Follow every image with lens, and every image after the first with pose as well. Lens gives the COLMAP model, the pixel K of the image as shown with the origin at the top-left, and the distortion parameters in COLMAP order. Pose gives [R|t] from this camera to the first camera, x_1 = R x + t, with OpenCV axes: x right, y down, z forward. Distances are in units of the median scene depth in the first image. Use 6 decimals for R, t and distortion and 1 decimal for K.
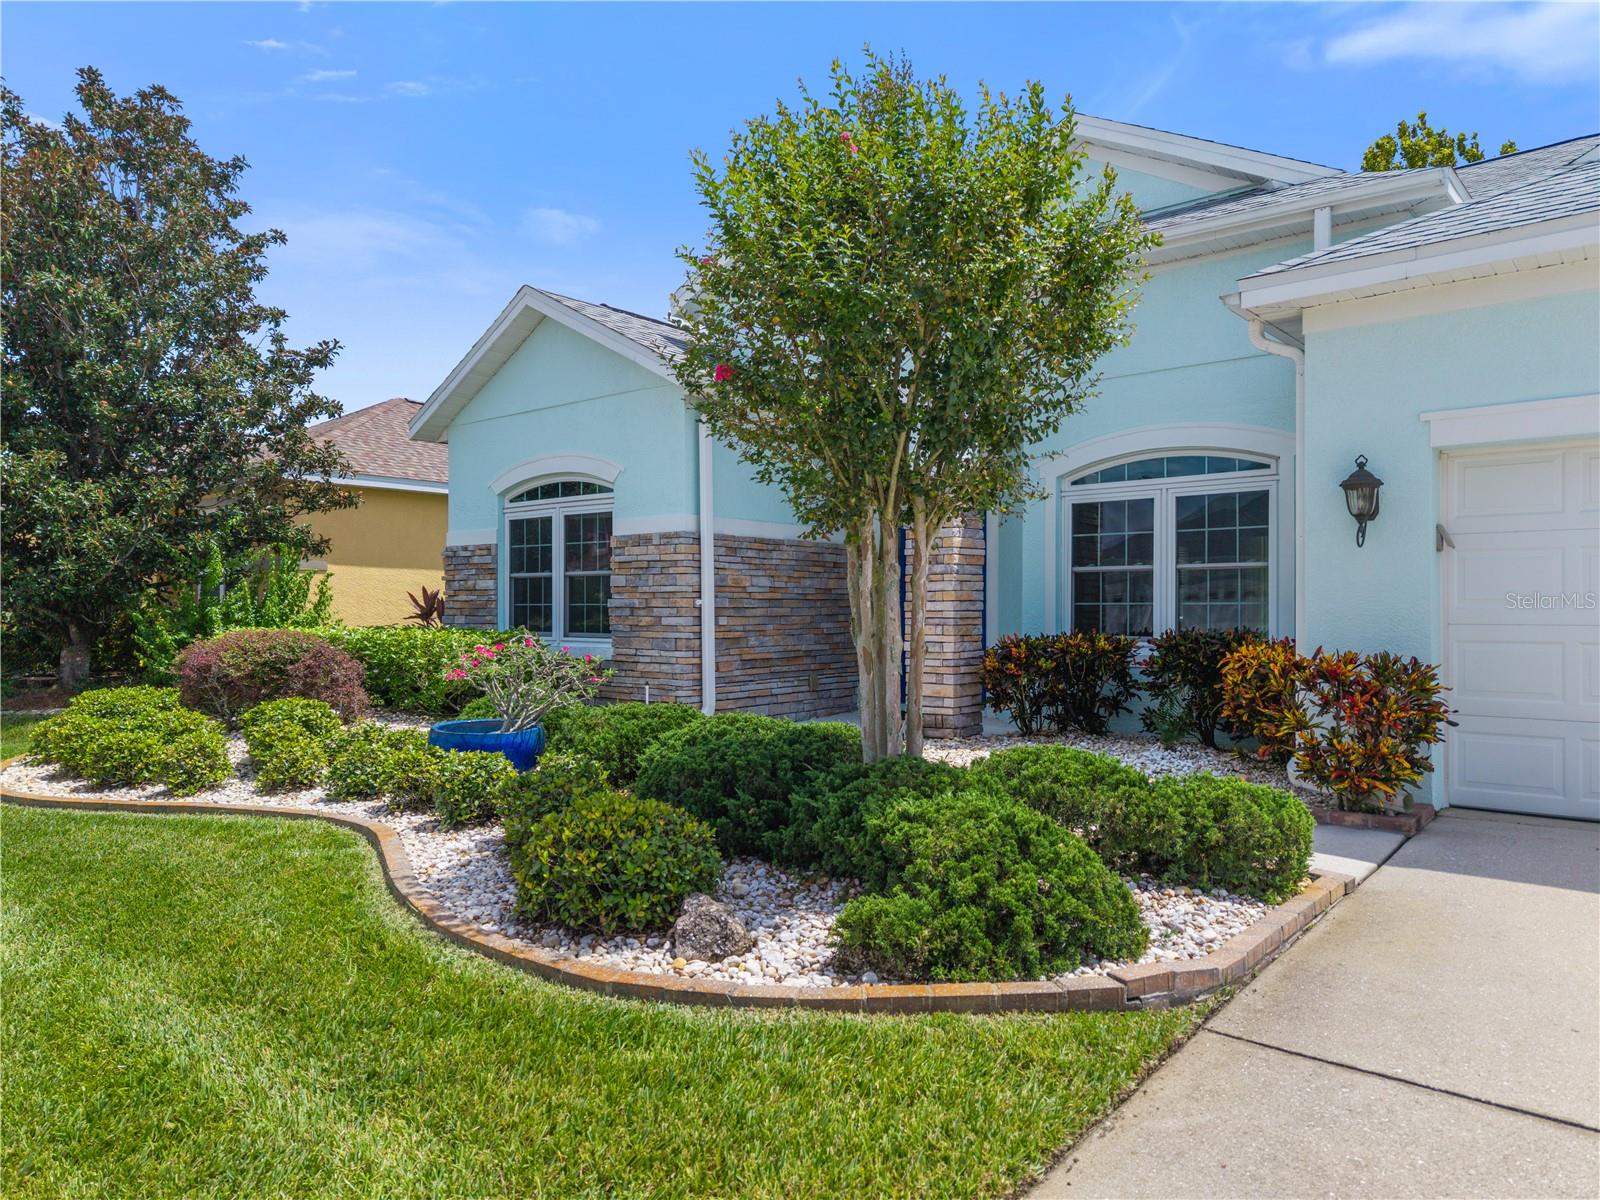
lens RADIAL K [[1073.2, 0, 798.1], [0, 1073.2, 608.5], [0, 0, 1]] dist [0.024463, -0.023969]
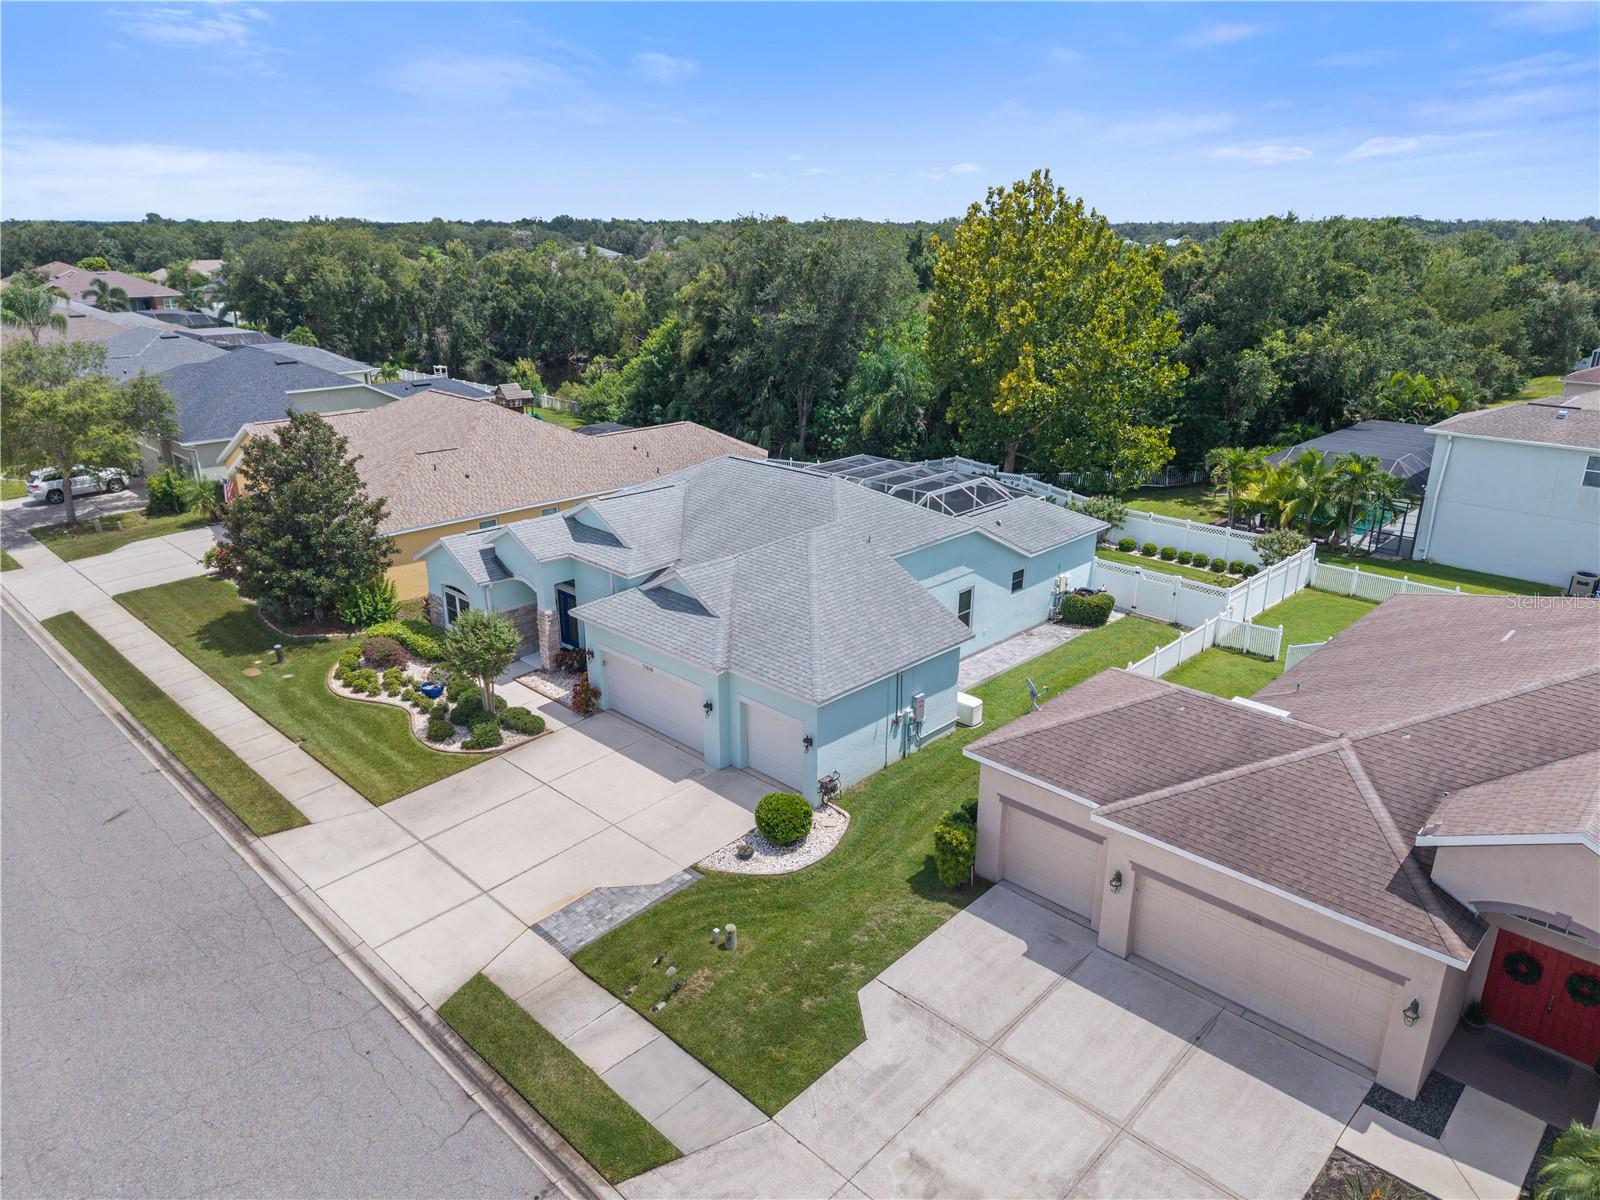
lens RADIAL K [[1073.2, 0, 800.7], [0, 1073.2, 604.8], [0, 0, 1]] dist [0.024463, -0.023969]
pose [[0.998088, 0.019717, -0.058577, 1.247941], [0.000902, 0.943001, 0.332789, -1.394337], [0.061799, -0.332206, 0.941180, -2.536294]]
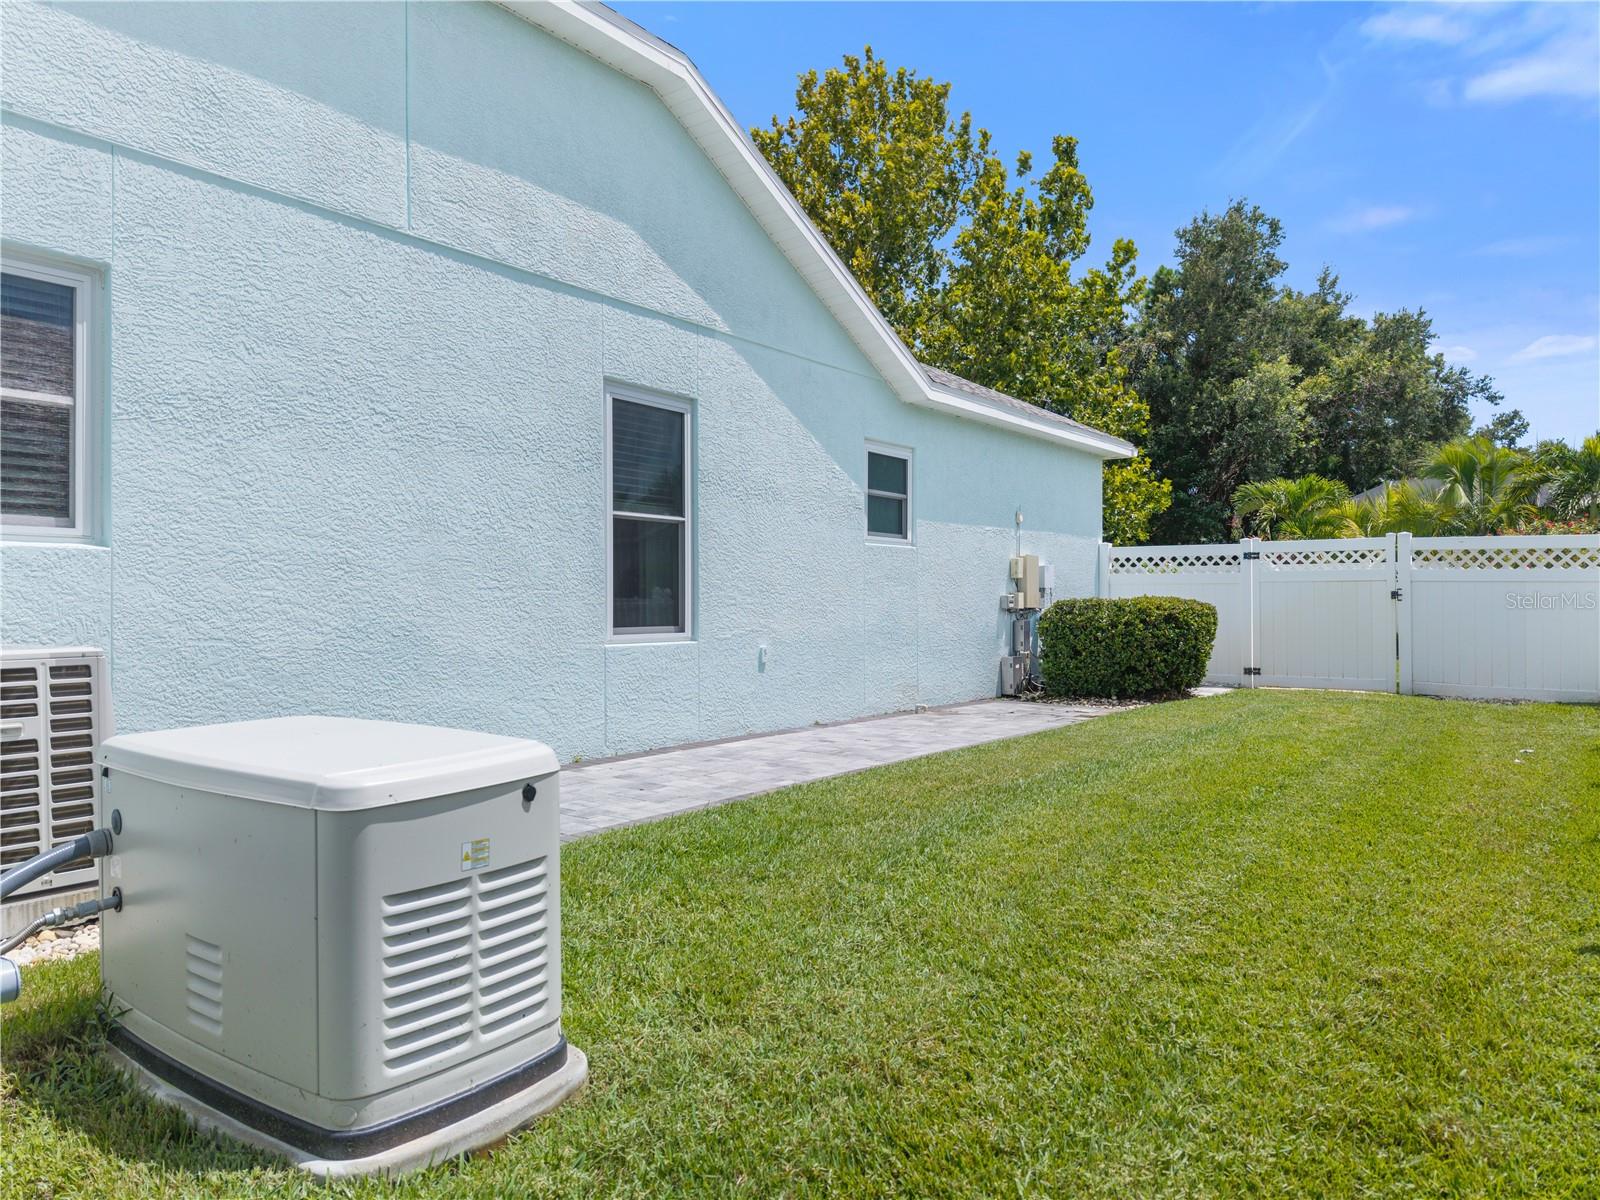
lens RADIAL K [[1073.2, 0, 792.1], [0, 1073.2, 591.5], [0, 0, 1]] dist [0.024463, -0.023969]
pose [[0.997923, -0.005352, 0.064194, 1.674694], [0.005898, 0.999948, -0.008326, 0.008233], [-0.064146, 0.008687, 0.997903, 0.379501]]
